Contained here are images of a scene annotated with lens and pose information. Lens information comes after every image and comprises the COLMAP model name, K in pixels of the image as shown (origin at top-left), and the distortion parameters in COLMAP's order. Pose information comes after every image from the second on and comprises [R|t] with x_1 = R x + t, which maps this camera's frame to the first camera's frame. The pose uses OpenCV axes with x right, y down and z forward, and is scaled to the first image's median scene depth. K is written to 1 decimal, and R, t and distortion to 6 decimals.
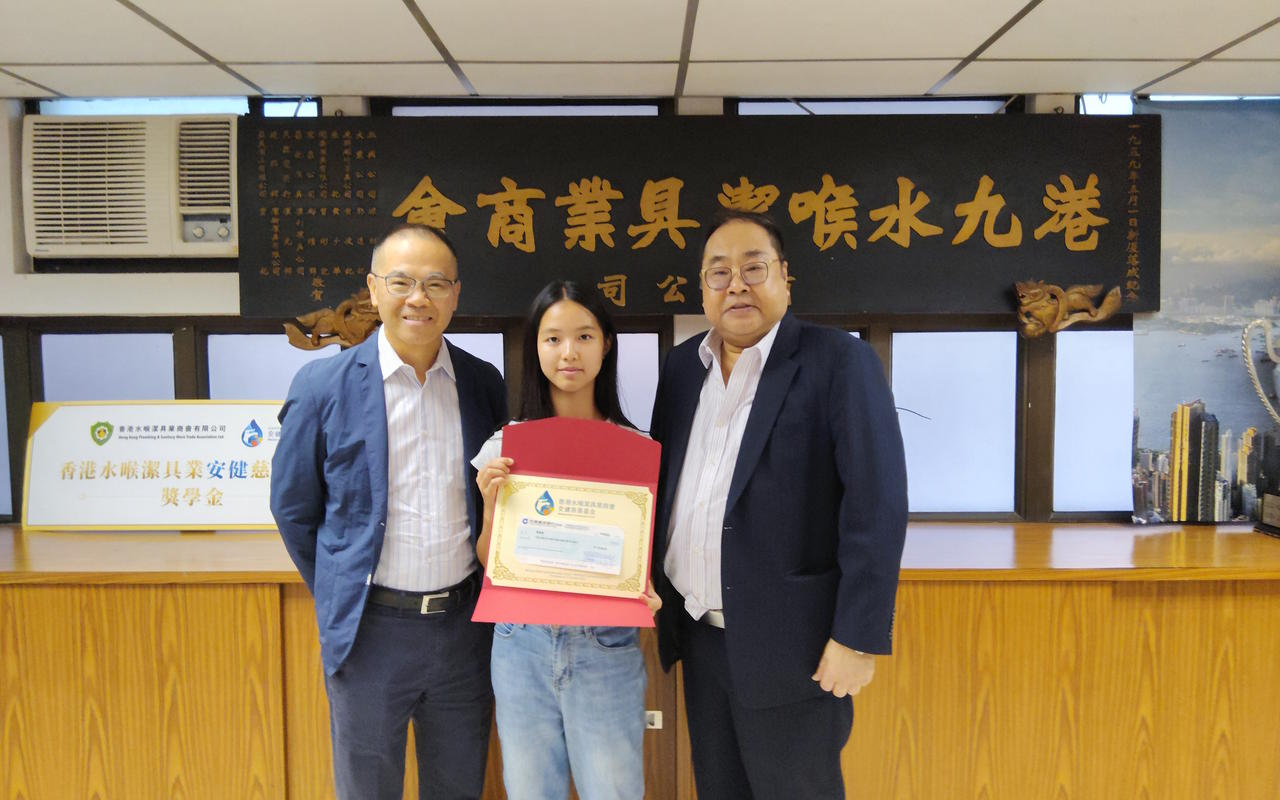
lens RADIAL K [[905.9, 0, 640.0], [0, 905.9, 400.0], [0, 0, 1]] dist [0.061264, -0.097570]
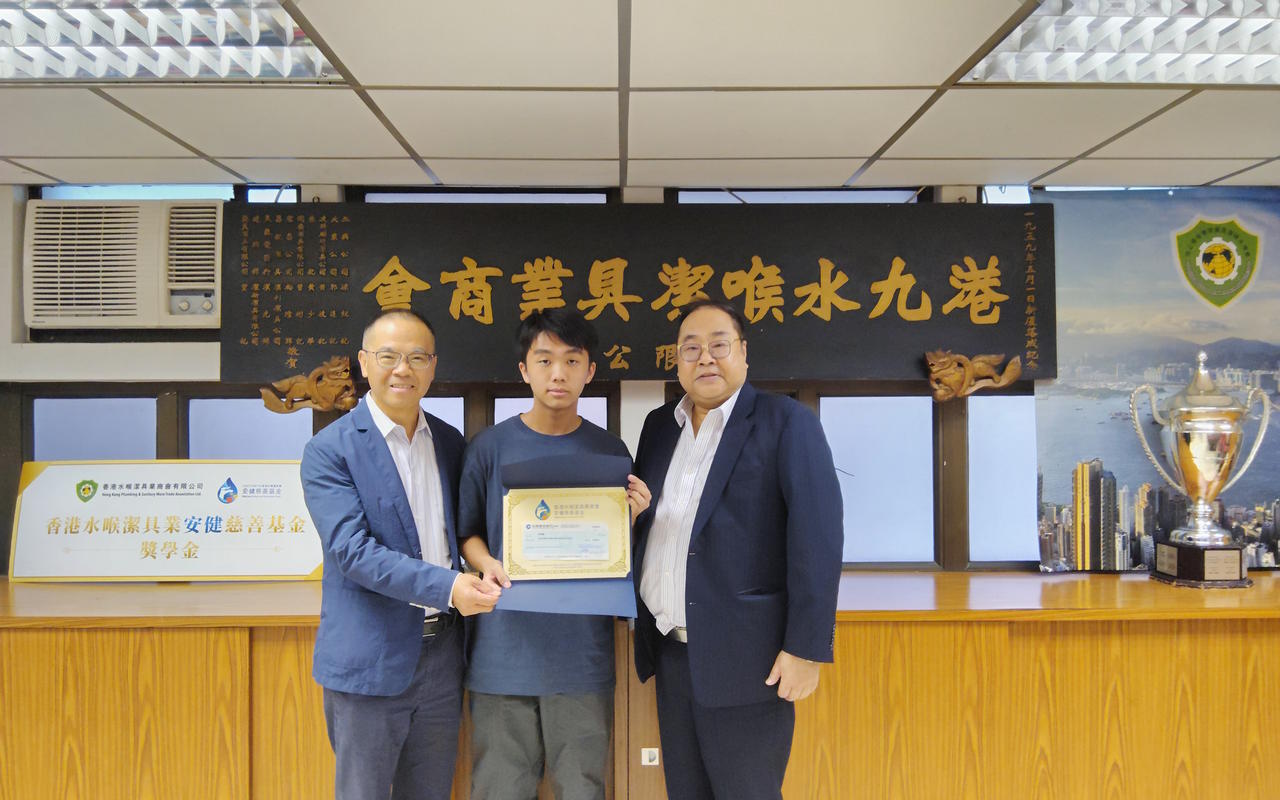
lens RADIAL K [[905.9, 0, 640.0], [0, 905.9, 400.0], [0, 0, 1]] dist [0.061264, -0.097570]
pose [[0.999781, 0.000089, 0.020946, 0.039799], [0.001395, 0.997488, -0.070820, 0.007343], [-0.020899, 0.070834, 0.997269, -0.094965]]
